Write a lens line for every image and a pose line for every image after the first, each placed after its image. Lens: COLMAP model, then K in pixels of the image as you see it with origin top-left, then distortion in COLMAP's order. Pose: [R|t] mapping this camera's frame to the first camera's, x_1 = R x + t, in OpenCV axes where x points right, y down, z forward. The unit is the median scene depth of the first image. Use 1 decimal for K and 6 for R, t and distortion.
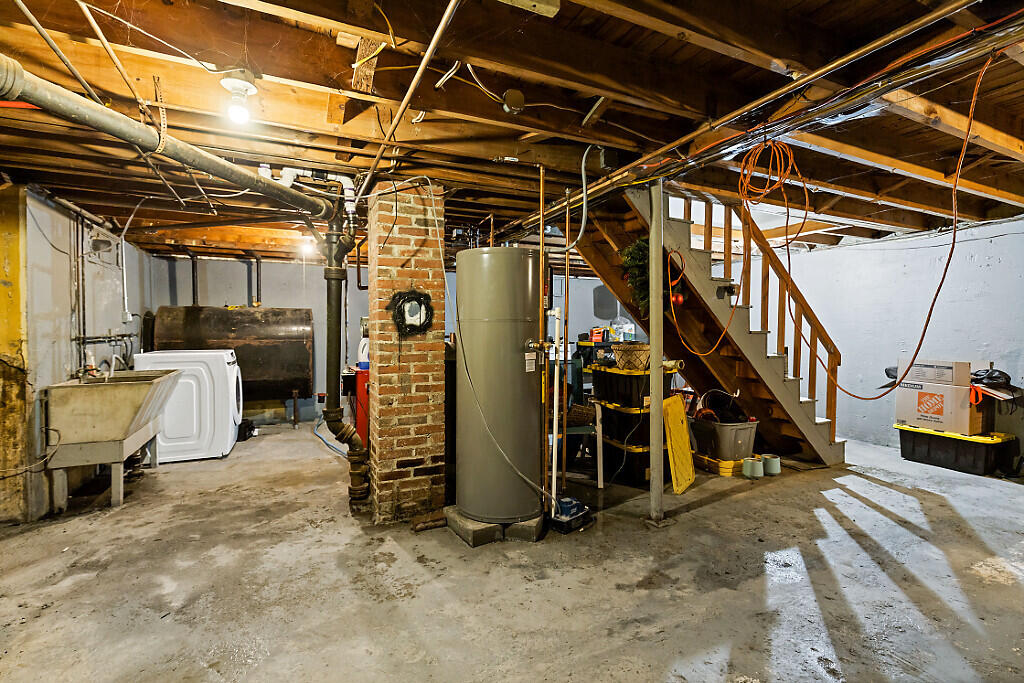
lens RADIAL K [[465.6, 0, 511.3], [0, 465.6, 338.3], [0, 0, 1]] dist [-0.001567, -0.000676]
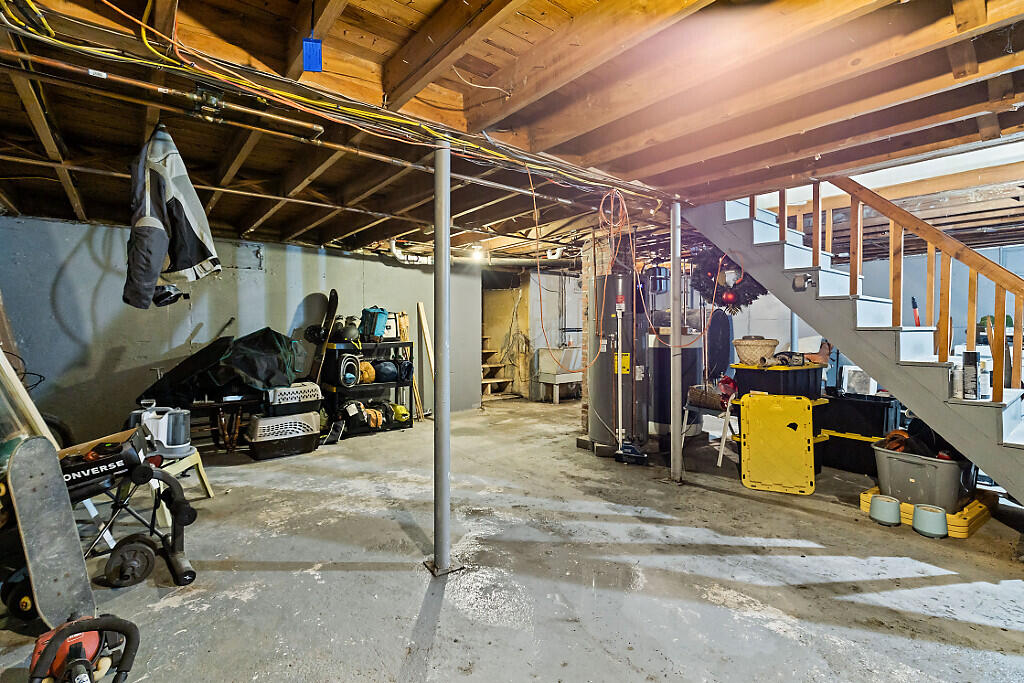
lens RADIAL K [[465.6, 0, 509.0], [0, 465.6, 336.3], [0, 0, 1]] dist [-0.001567, -0.000676]
pose [[0.231536, 0.024709, -0.972513, 1.463772], [-0.021415, 0.999565, 0.020297, -0.005552], [0.972591, 0.016127, 0.231964, 0.303094]]
